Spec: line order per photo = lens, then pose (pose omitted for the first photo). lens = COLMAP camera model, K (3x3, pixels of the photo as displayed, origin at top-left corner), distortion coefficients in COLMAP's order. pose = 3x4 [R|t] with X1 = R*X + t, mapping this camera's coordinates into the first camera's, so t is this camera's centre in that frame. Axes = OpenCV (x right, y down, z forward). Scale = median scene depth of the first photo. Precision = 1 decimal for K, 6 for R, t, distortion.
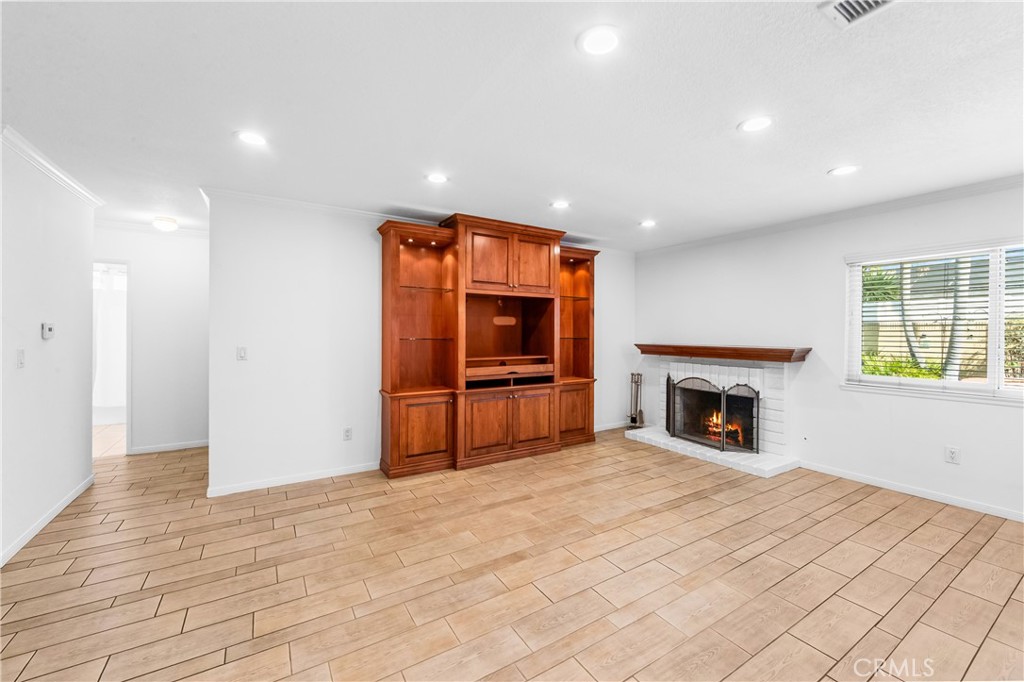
lens RADIAL K [[407.5, 0, 513.9], [0, 407.5, 338.1], [0, 0, 1]] dist [-0.003103, -0.000306]
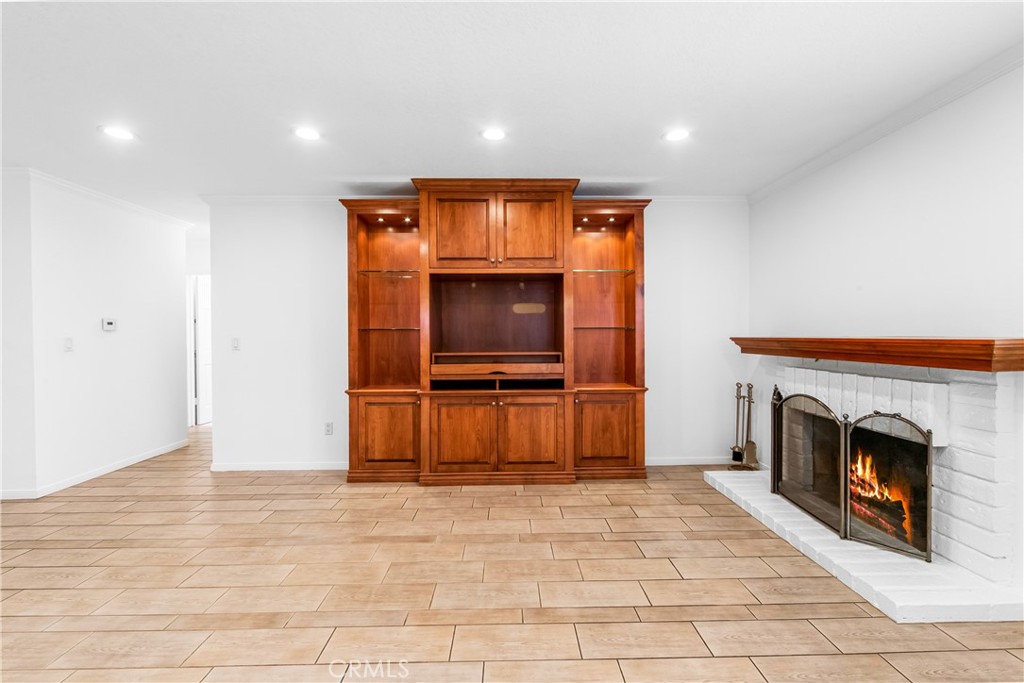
lens RADIAL K [[416.3, 0, 513.4], [0, 416.3, 341.1], [0, 0, 1]] dist [-0.001711, -0.000276]
pose [[0.858353, -0.001663, -0.513057, 0.428487], [0.002270, 0.999997, 0.000555, 0.024568], [0.513055, -0.001641, 0.858354, 0.333802]]
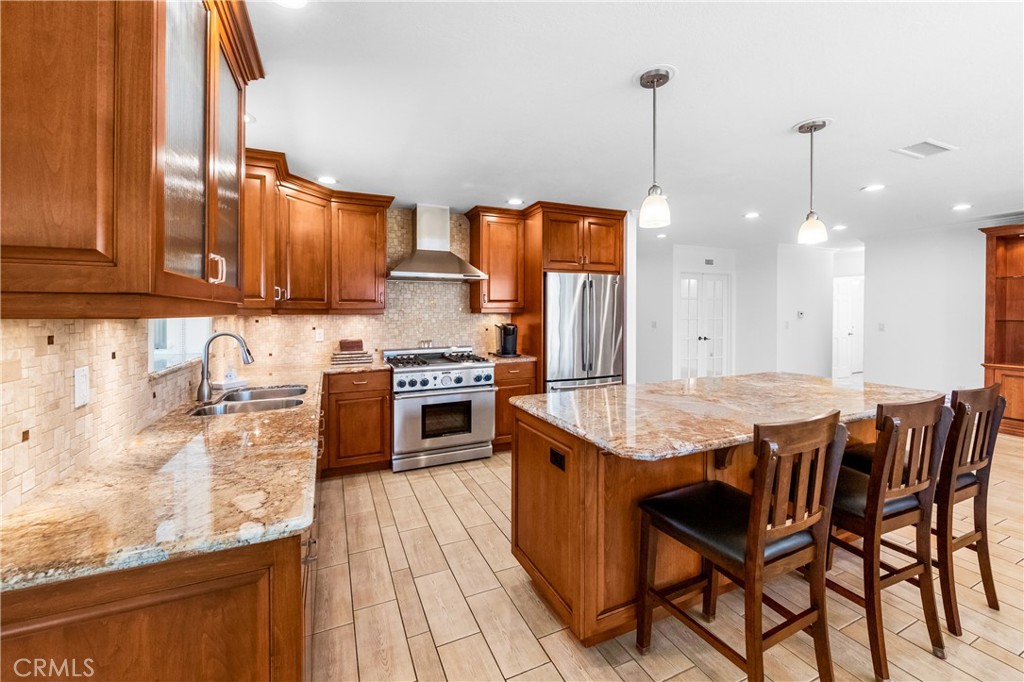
lens RADIAL K [[414.5, 0, 513.0], [0, 414.5, 315.1], [0, 0, 1]] dist [-0.001518, -0.000392]
pose [[-0.136334, 0.001970, -0.990661, 1.017661], [-0.011404, 0.999929, 0.003558, -0.001178], [0.990597, 0.011782, -0.136302, -0.247128]]
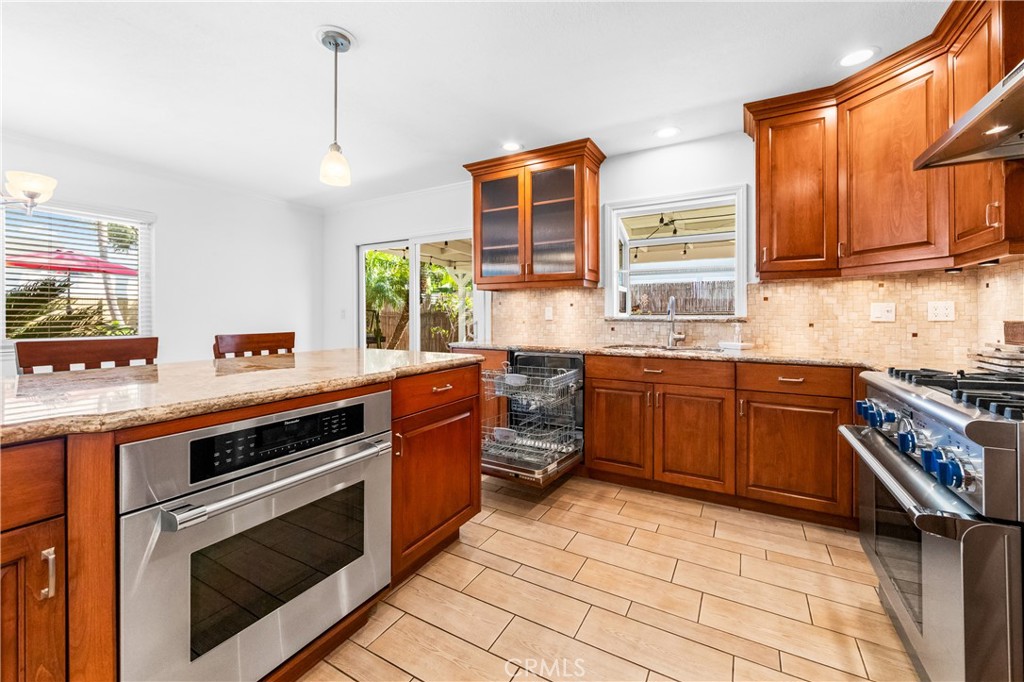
lens RADIAL K [[414.5, 0, 513.0], [0, 414.5, 315.1], [0, 0, 1]] dist [-0.001518, -0.000392]
pose [[-0.483072, -0.003443, 0.875574, 0.050893], [0.010035, 0.999905, 0.009469, 0.048049], [-0.875523, 0.013361, -0.482991, -0.106940]]
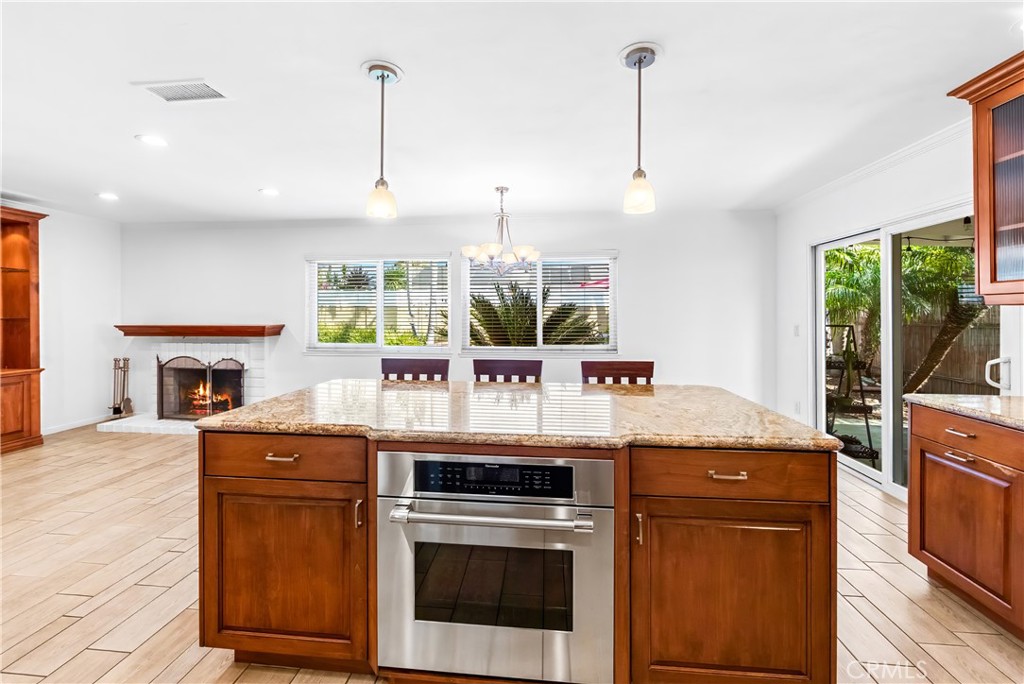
lens RADIAL K [[414.5, 0, 513.0], [0, 414.5, 316.1], [0, 0, 1]] dist [-0.001518, -0.000392]
pose [[0.606169, -0.006709, 0.795307, 0.131356], [0.013157, 0.999912, -0.001593, 0.009229], [-0.795227, 0.011430, 0.606204, -0.313871]]
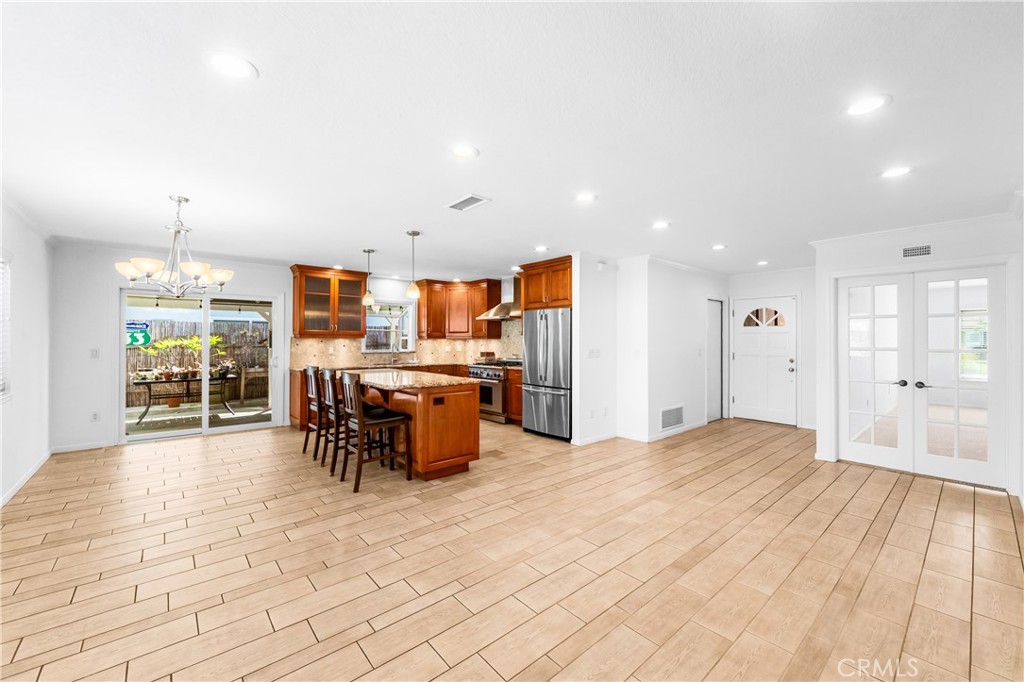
lens RADIAL K [[405.7, 0, 513.3], [0, 405.7, 339.5], [0, 0, 1]] dist [-0.000327, -0.000130]
pose [[-0.986822, -0.009100, -0.161554, 0.325643], [-0.011094, 0.999873, 0.011441, -0.014719], [0.161430, 0.013082, -0.986797, 1.078907]]
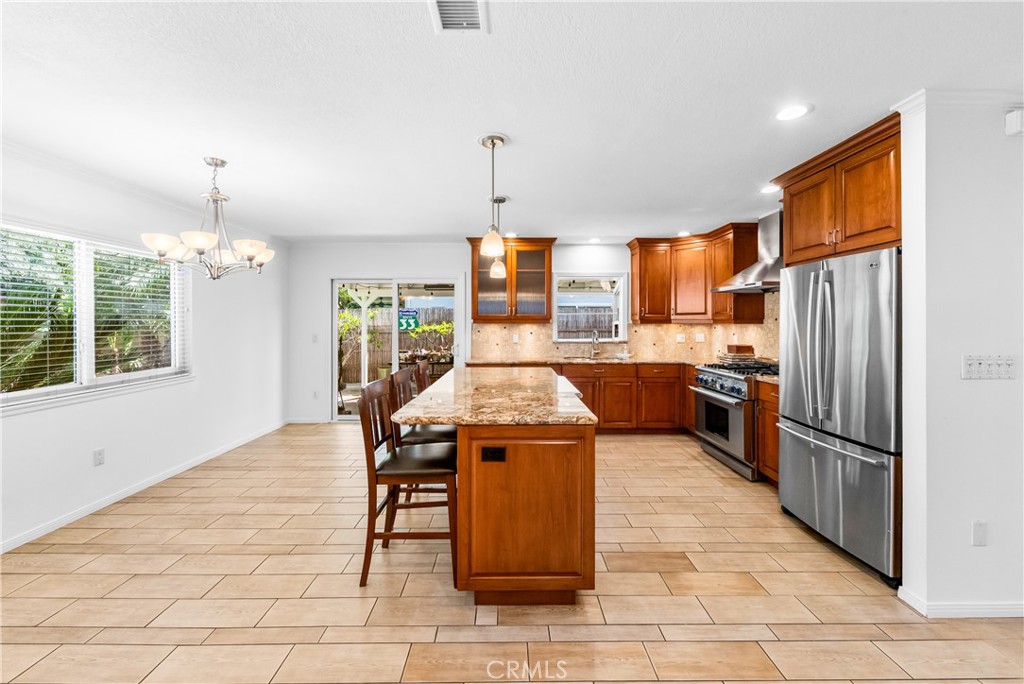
lens RADIAL K [[411.4, 0, 513.4], [0, 411.4, 324.6], [0, 0, 1]] dist [-0.002175, -0.000304]
pose [[-0.853327, -0.007563, 0.521322, 0.088740], [0.003661, 0.999783, 0.020497, -0.018031], [-0.521364, 0.019399, -0.853114, 0.538972]]
